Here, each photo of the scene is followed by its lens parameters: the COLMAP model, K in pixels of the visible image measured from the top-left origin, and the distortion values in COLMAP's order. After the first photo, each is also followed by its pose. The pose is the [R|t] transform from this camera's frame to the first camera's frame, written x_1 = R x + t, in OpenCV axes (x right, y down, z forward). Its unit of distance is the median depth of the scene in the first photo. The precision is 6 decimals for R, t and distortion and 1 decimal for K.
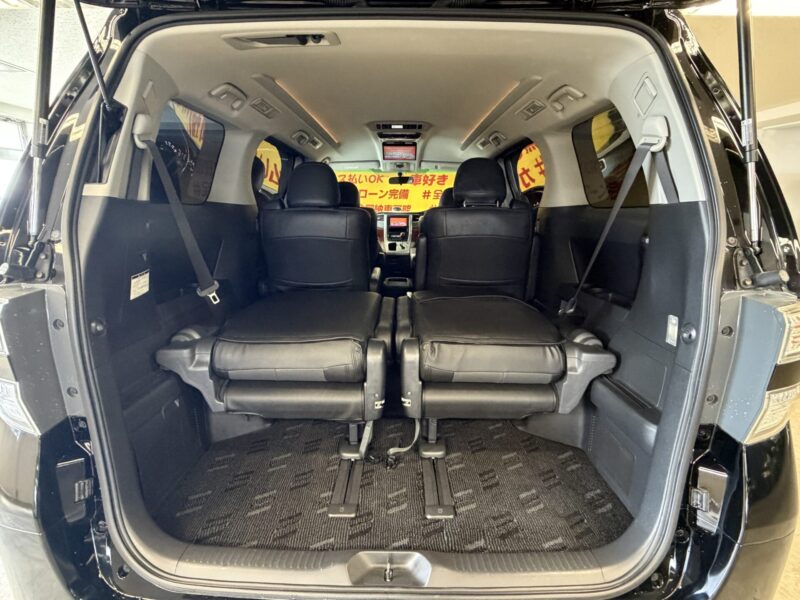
lens RADIAL K [[390.7, 0, 400.0], [0, 390.7, 300.0], [0, 0, 1]] dist [-0.003951, 0.000675]
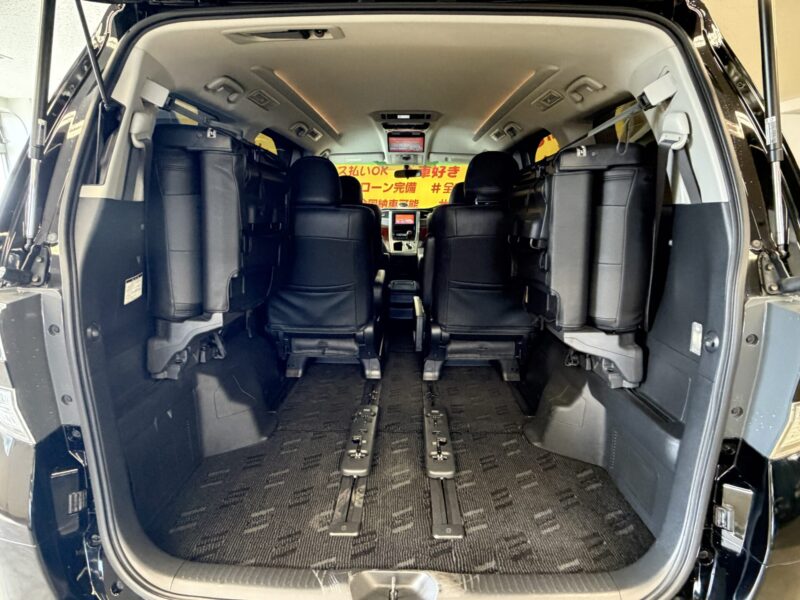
lens RADIAL K [[453.3, 0, 400.0], [0, 453.3, 300.0], [0, 0, 1]] dist [0.002094, 0.000322]
pose [[0.999900, 0.002311, -0.013946, 0.000370], [-0.002450, 0.999948, -0.009946, -0.002200], [0.013923, 0.009979, 0.999853, -0.105569]]
